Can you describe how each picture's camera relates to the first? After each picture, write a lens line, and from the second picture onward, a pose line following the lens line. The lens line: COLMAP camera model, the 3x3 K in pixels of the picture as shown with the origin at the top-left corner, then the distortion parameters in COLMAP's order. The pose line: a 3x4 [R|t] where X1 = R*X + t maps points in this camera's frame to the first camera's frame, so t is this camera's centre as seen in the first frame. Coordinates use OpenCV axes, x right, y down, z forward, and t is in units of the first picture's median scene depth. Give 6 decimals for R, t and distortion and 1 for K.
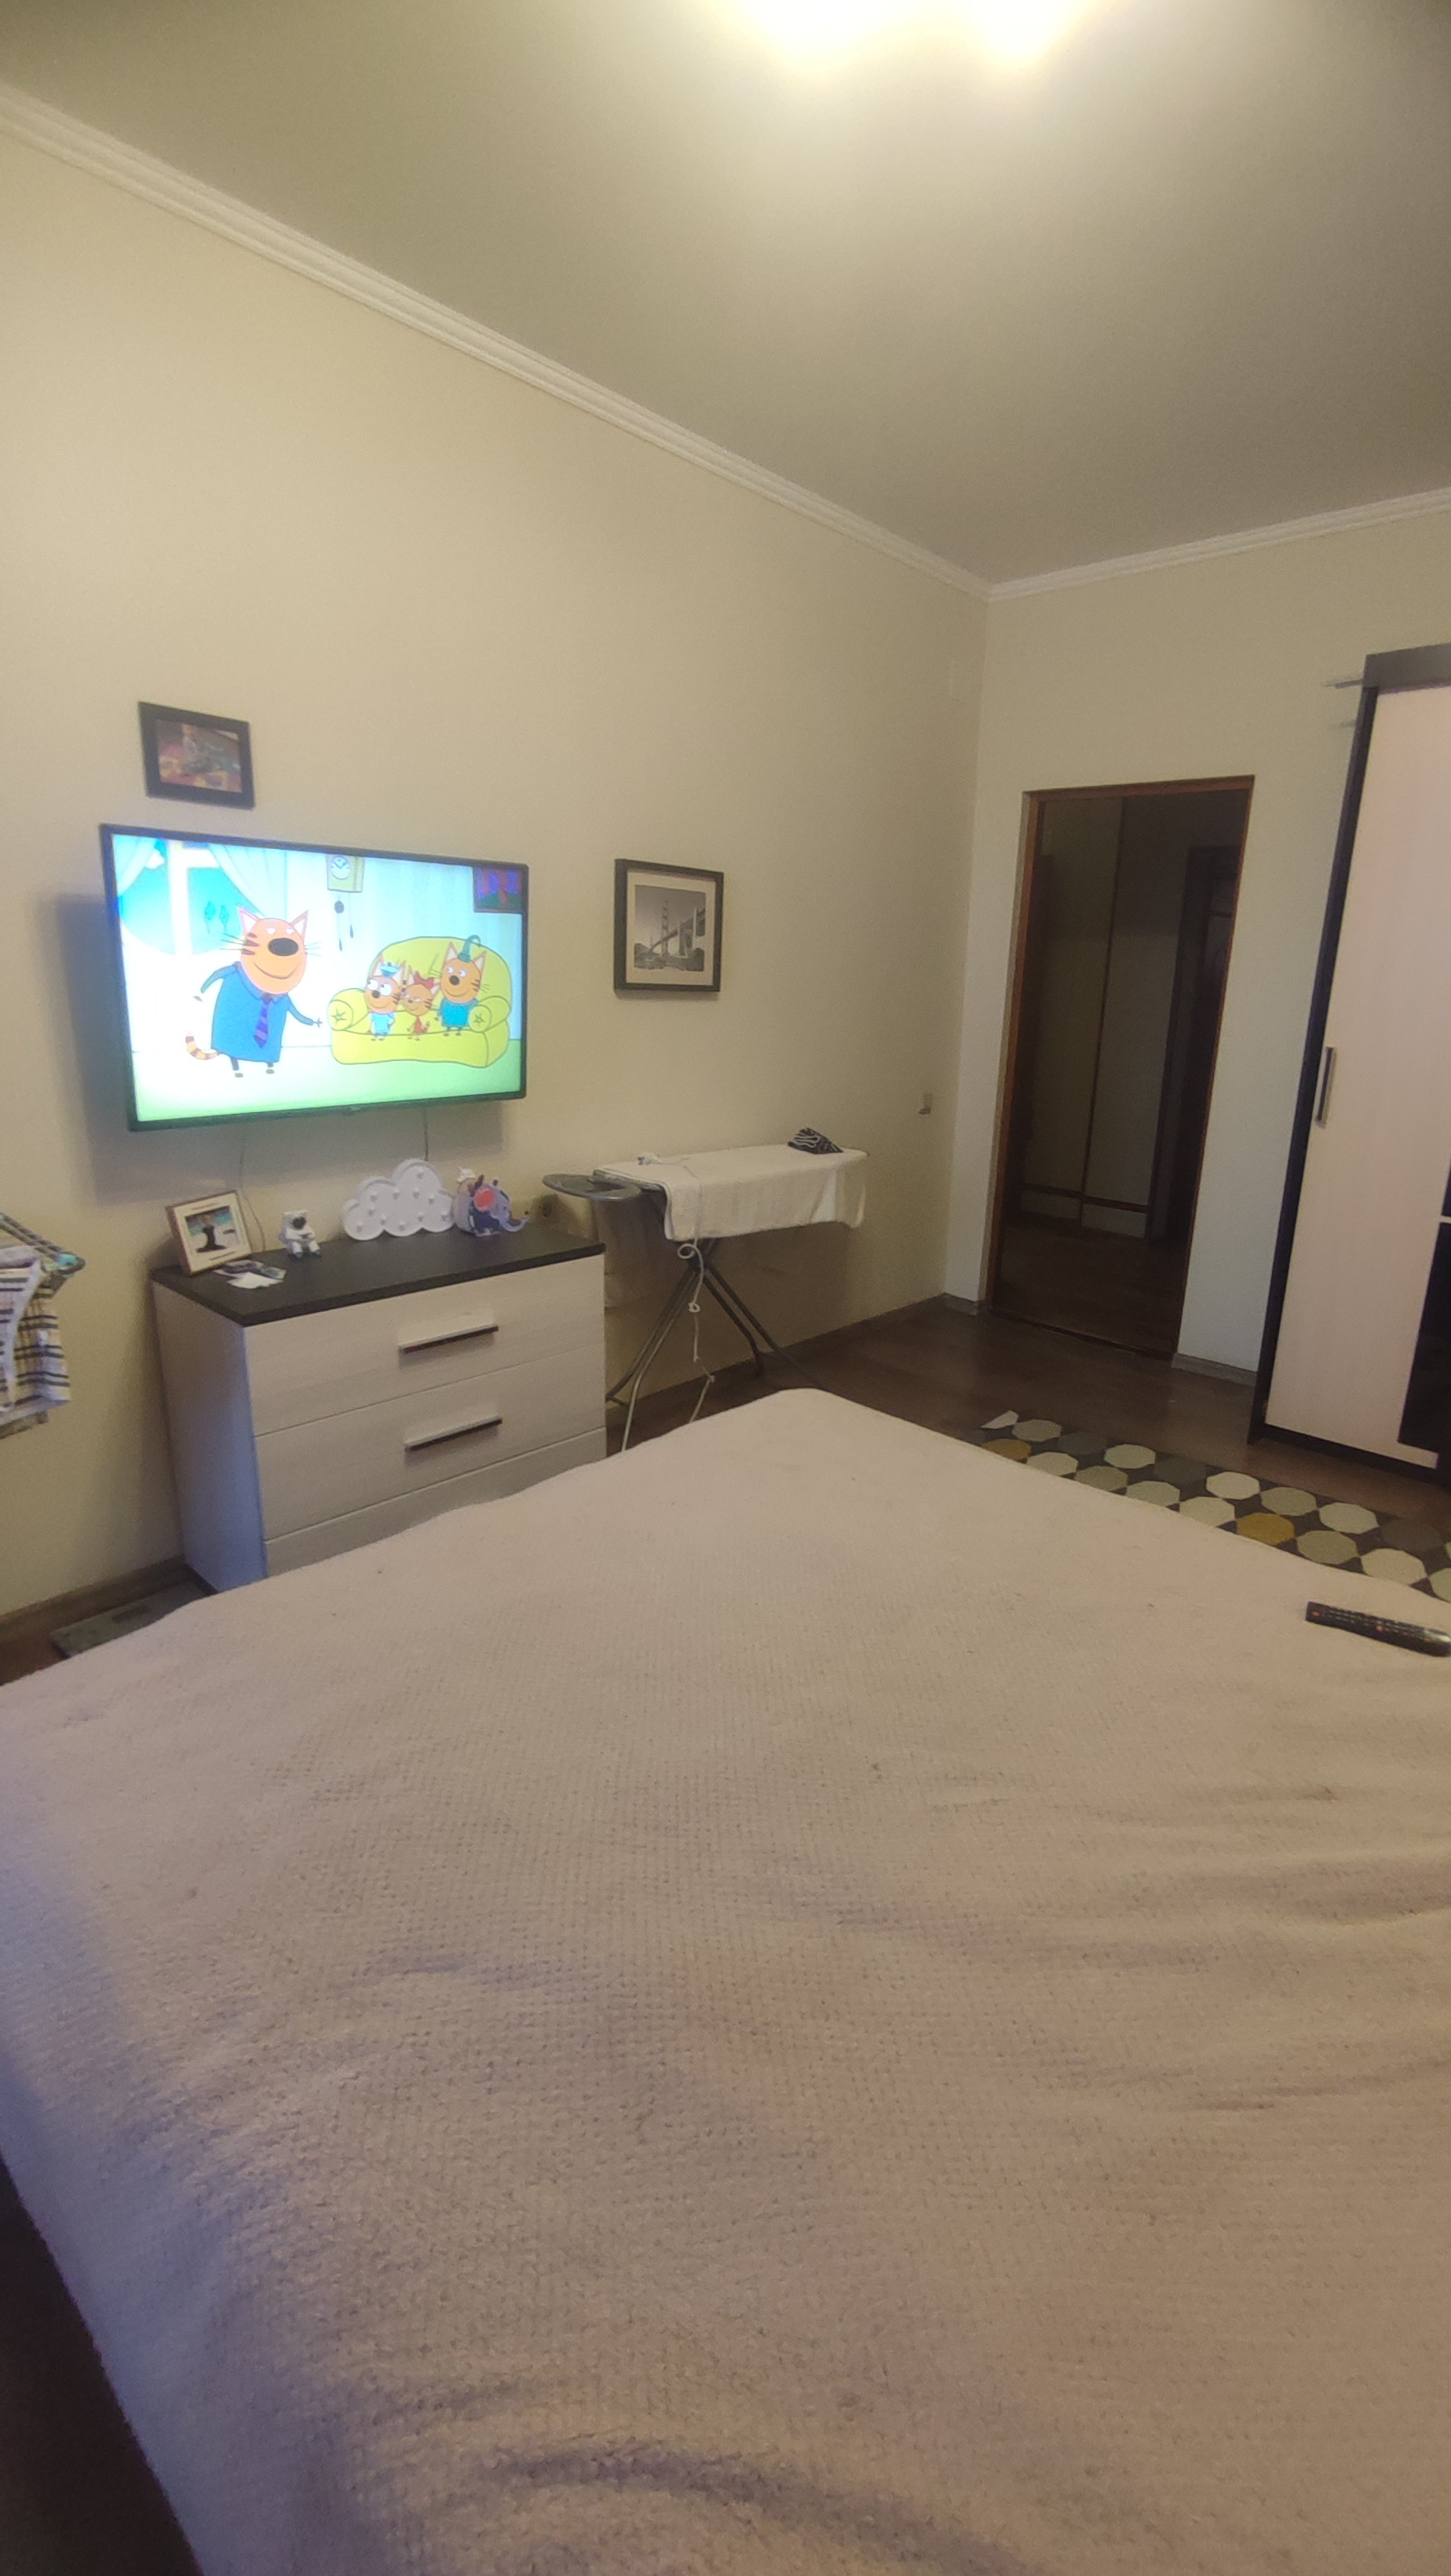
lens RADIAL K [[1162.3, 0, 739.0], [0, 1162.3, 1294.8], [0, 0, 1]] dist [-0.057007, 0.040706]
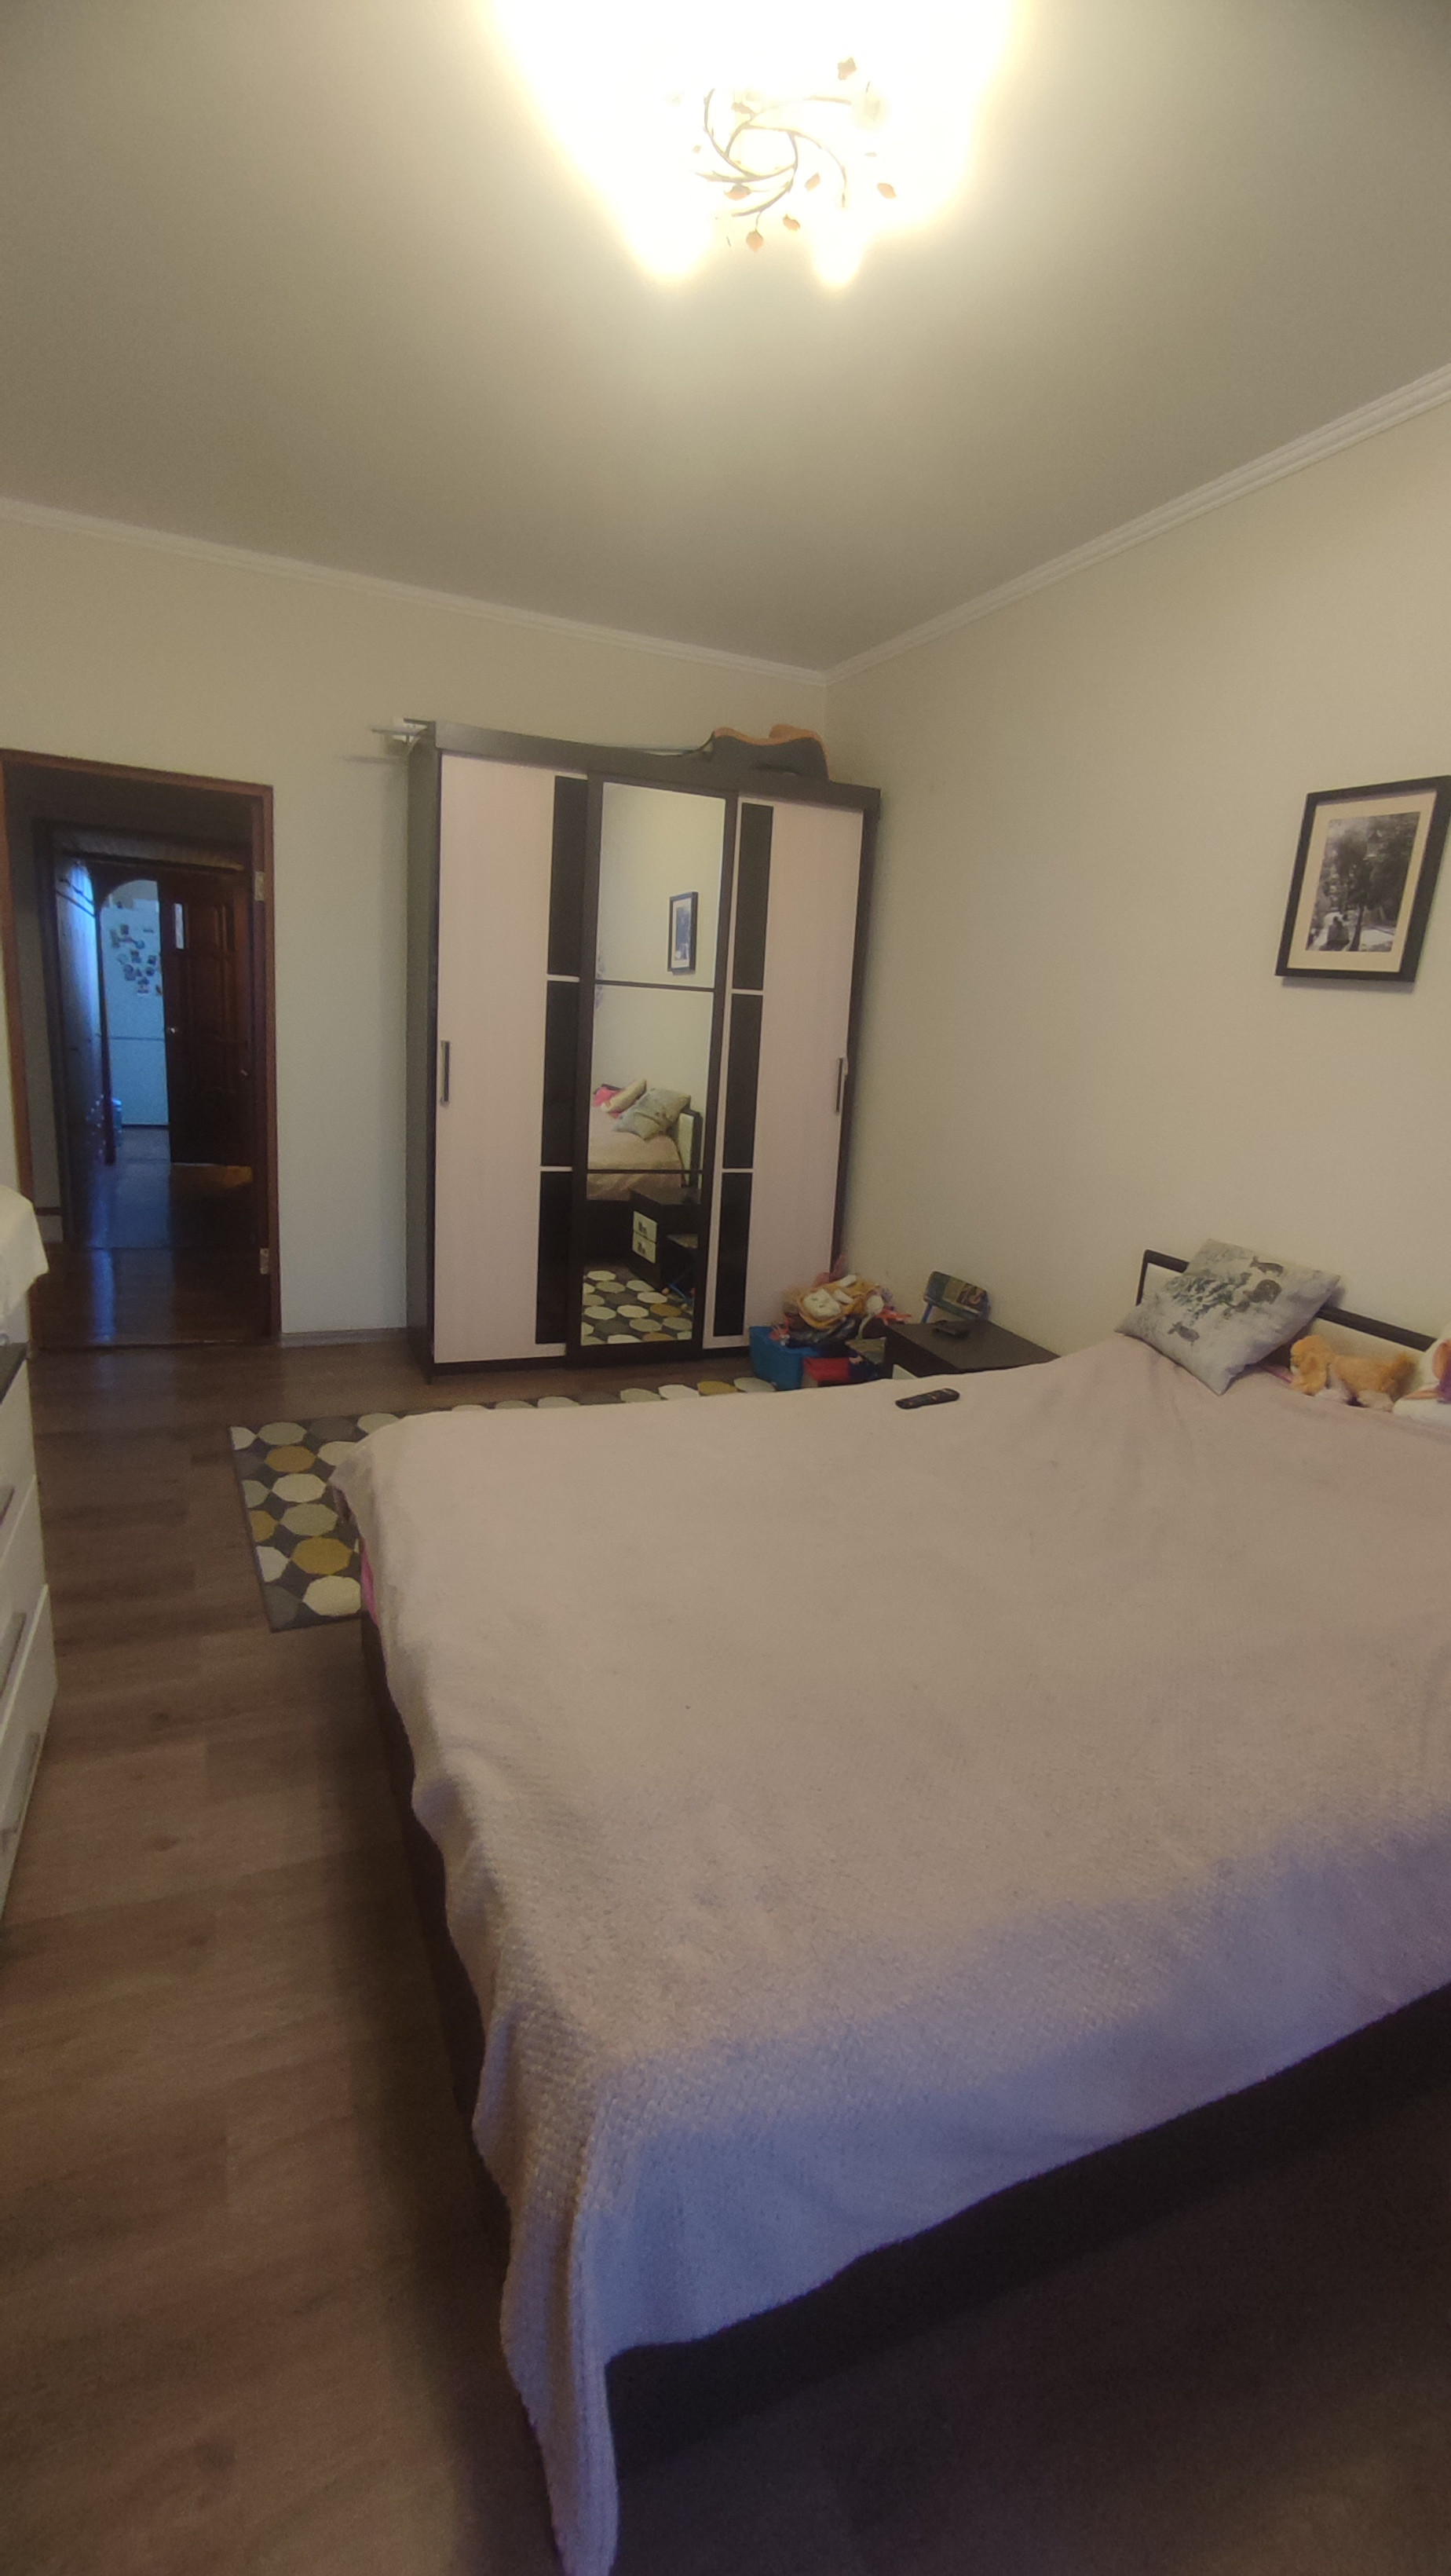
lens RADIAL K [[1162.3, 0, 739.0], [0, 1162.3, 1294.8], [0, 0, 1]] dist [-0.057007, 0.040706]
pose [[0.377512, -0.221593, 0.899100, -0.509855], [0.190587, 0.968751, 0.158736, -0.090682], [-0.906180, 0.111432, 0.407948, 0.248933]]
